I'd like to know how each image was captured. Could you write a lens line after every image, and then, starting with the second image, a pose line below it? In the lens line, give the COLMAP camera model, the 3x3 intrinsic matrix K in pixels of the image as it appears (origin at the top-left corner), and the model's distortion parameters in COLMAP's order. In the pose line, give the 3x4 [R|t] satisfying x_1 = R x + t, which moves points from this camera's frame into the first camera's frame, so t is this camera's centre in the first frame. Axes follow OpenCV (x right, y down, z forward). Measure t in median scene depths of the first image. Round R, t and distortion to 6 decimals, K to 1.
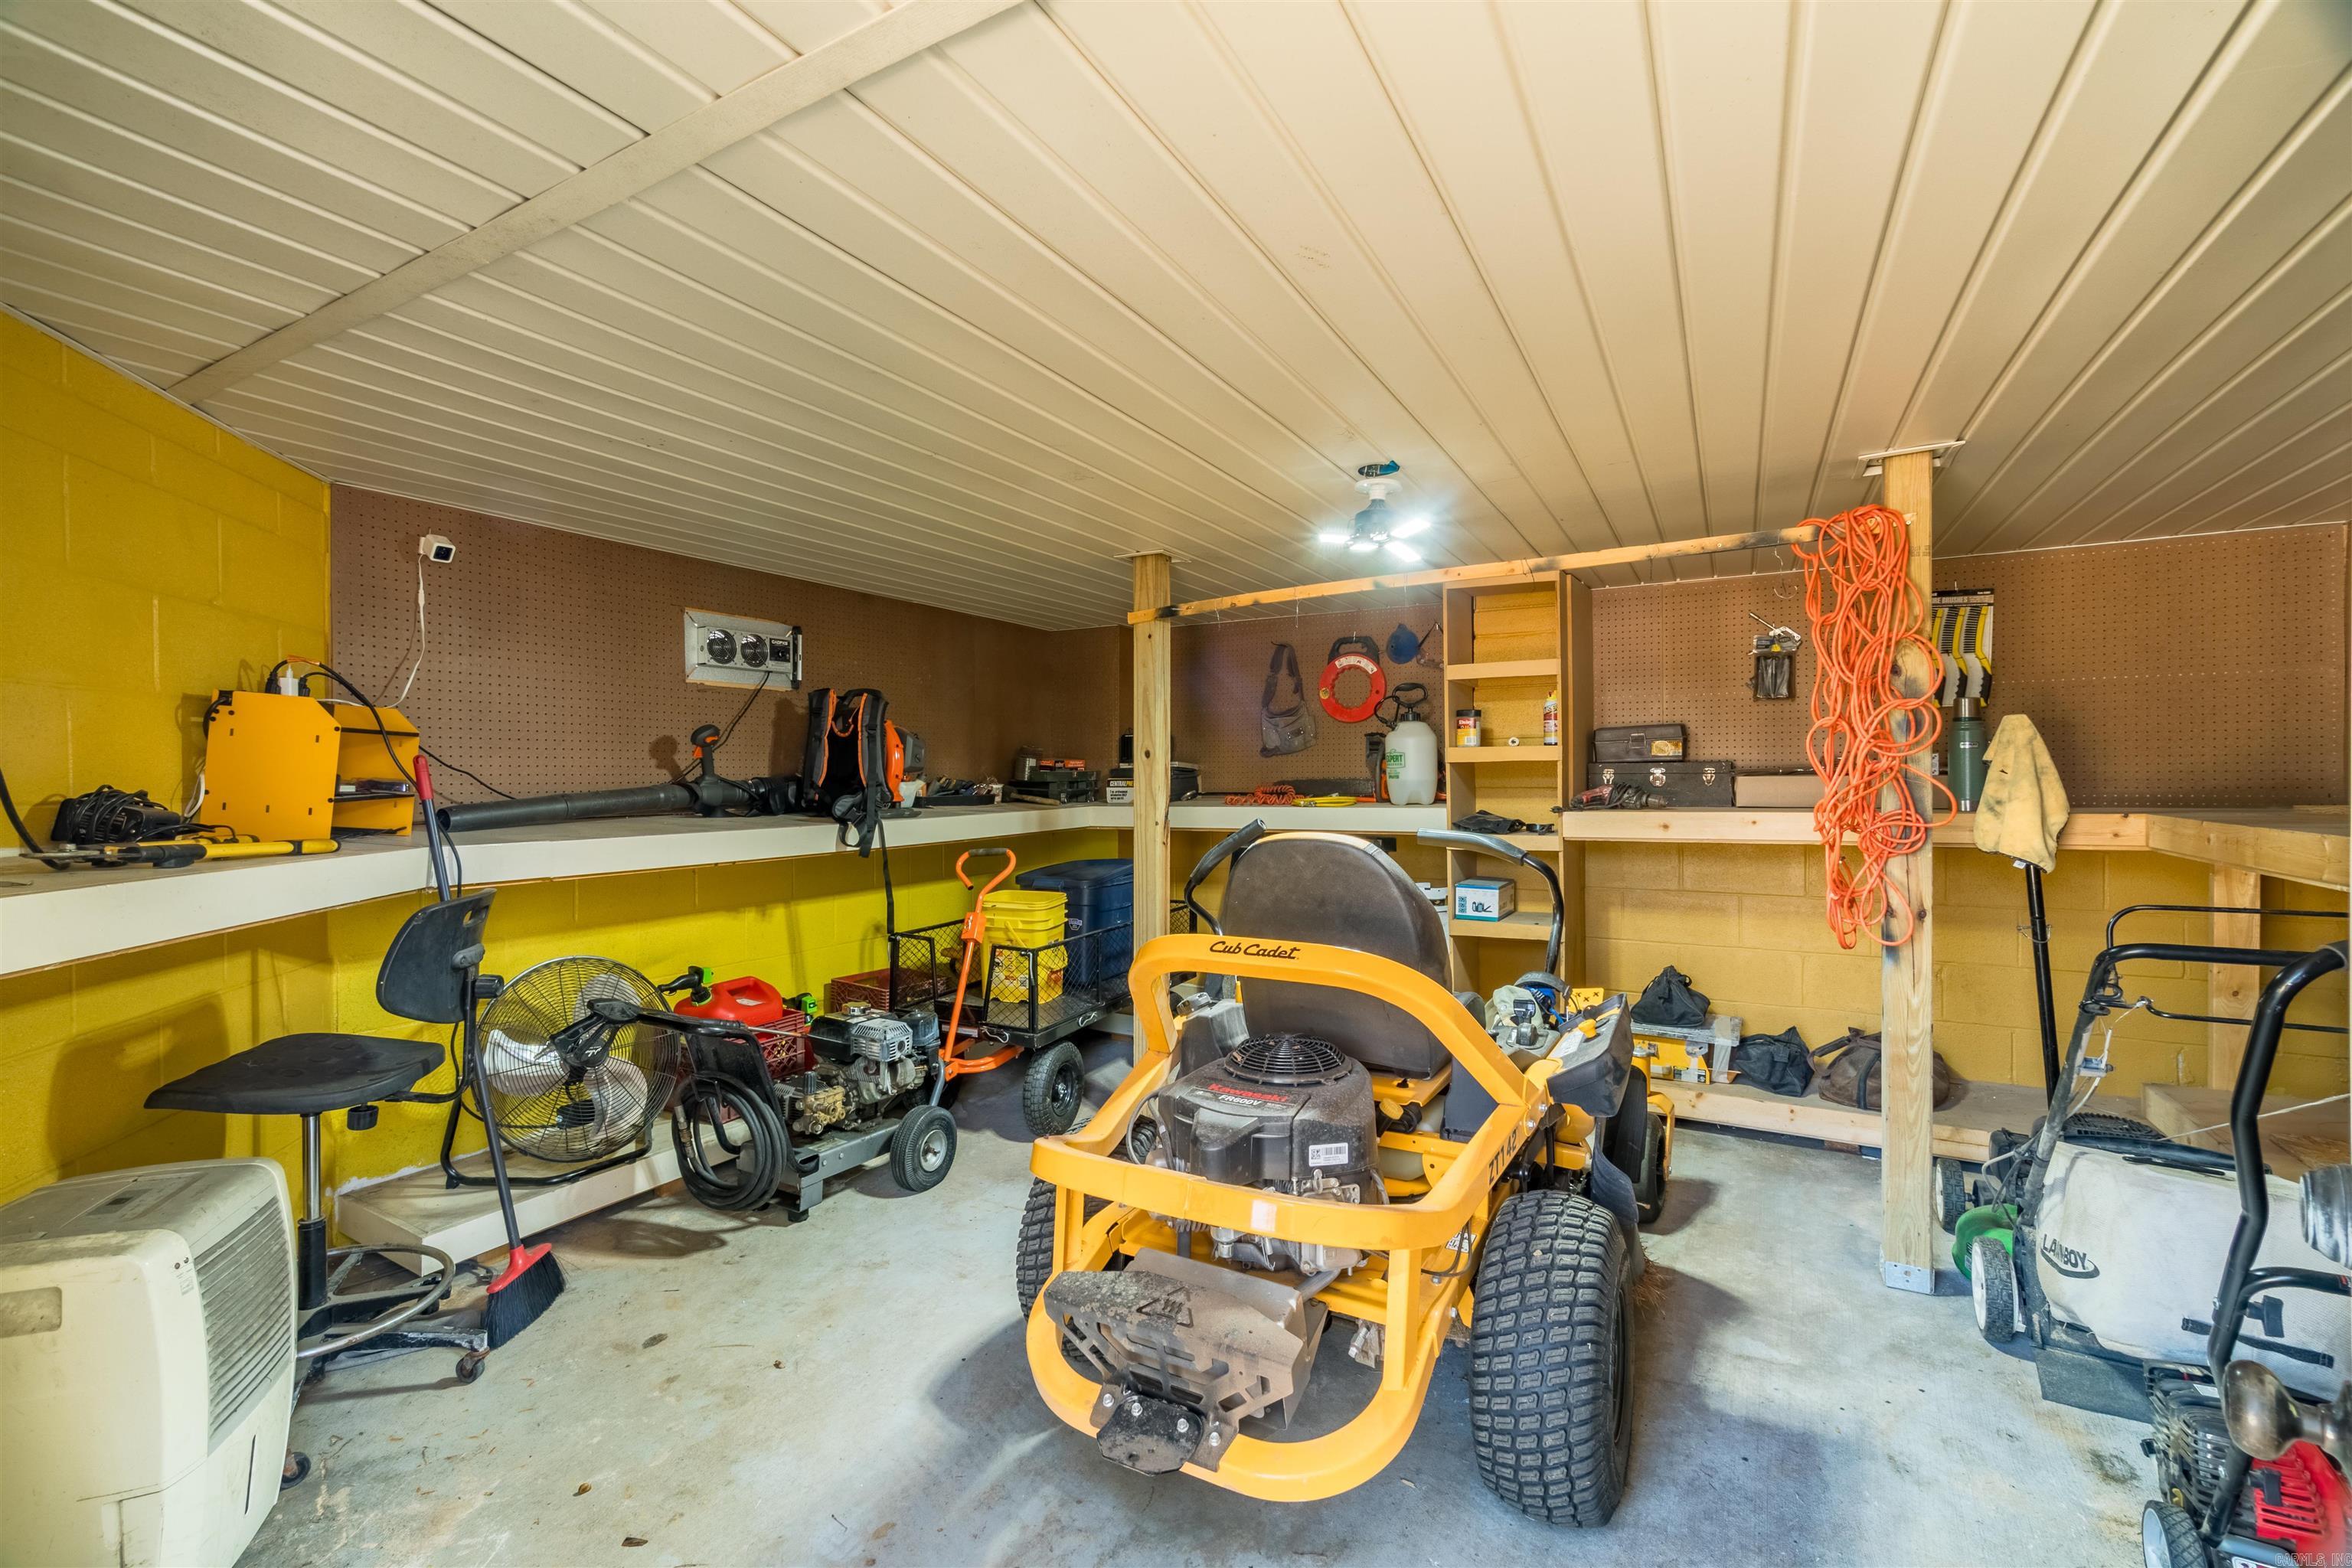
lens RADIAL K [[999.5, 0, 1175.3], [0, 999.5, 778.2], [0, 0, 1]] dist [-0.001117, 0.000093]
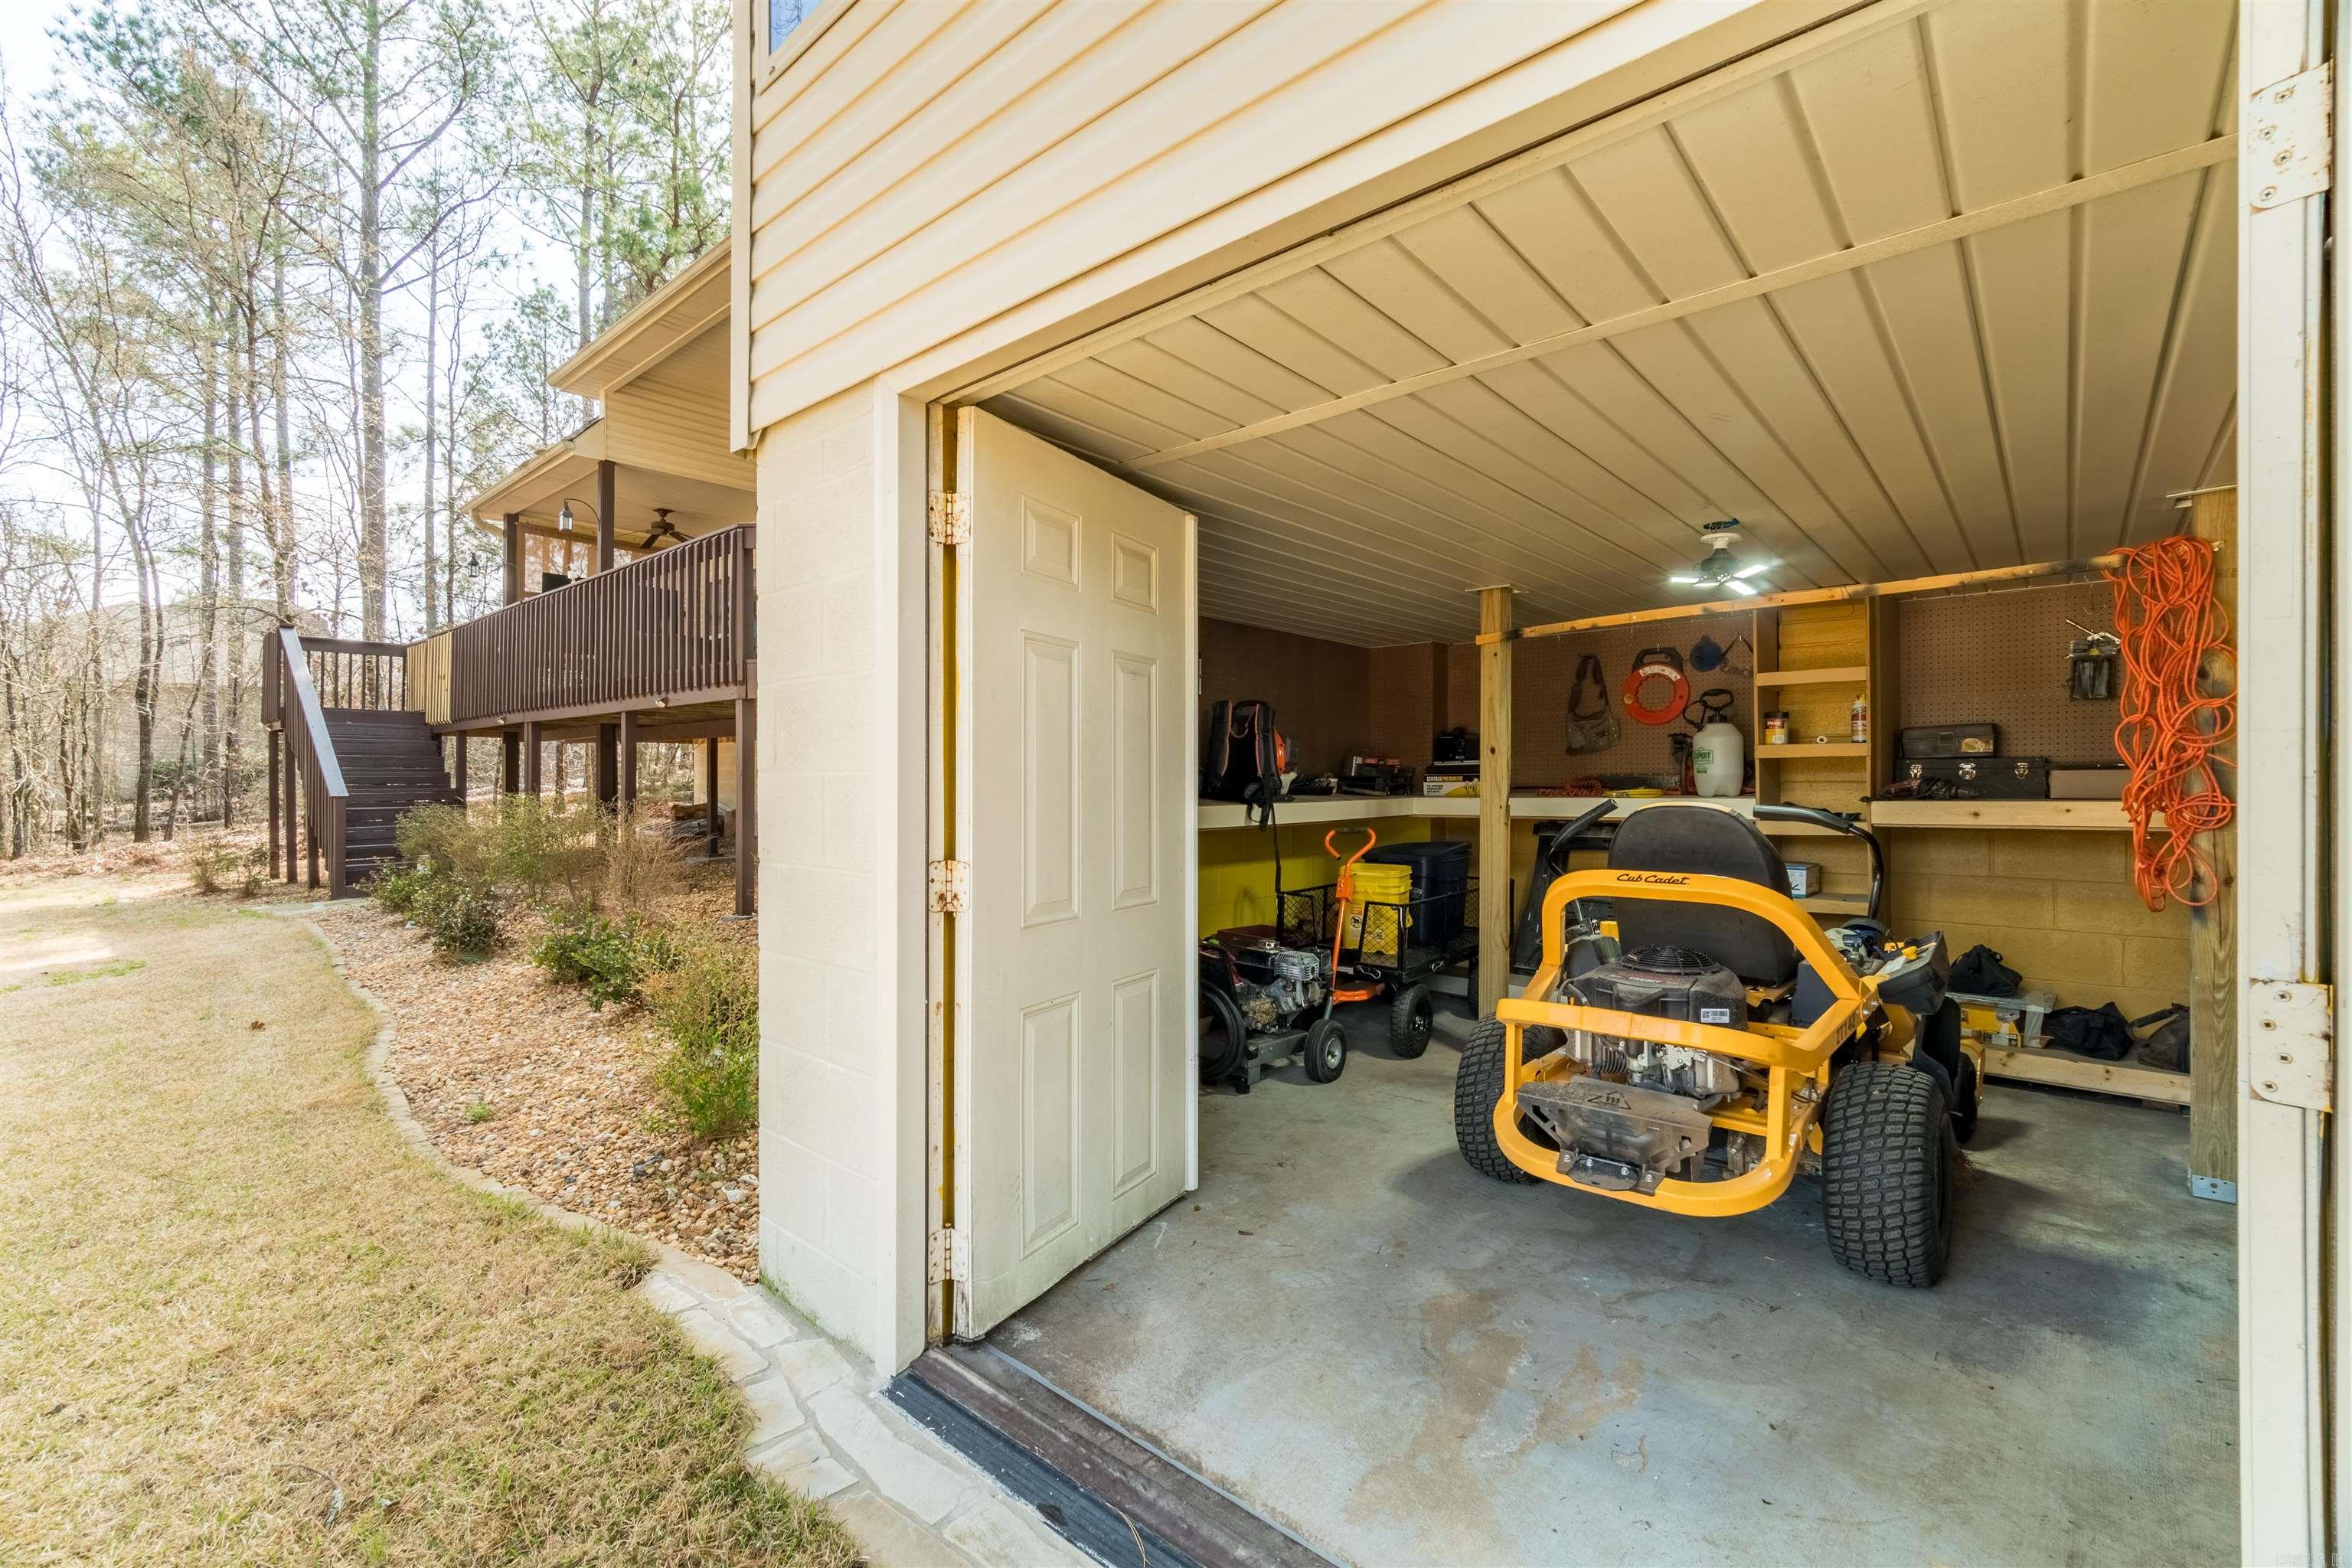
lens RADIAL K [[1009.5, 0, 1176.0], [0, 1009.5, 784.0], [0, 0, 1]] dist [0.004275, 0.001131]
pose [[0.978179, 0.004874, -0.207706, -0.151627], [-0.005262, 0.999985, -0.001318, 0.020681], [0.207696, 0.002383, 0.978190, -0.297935]]
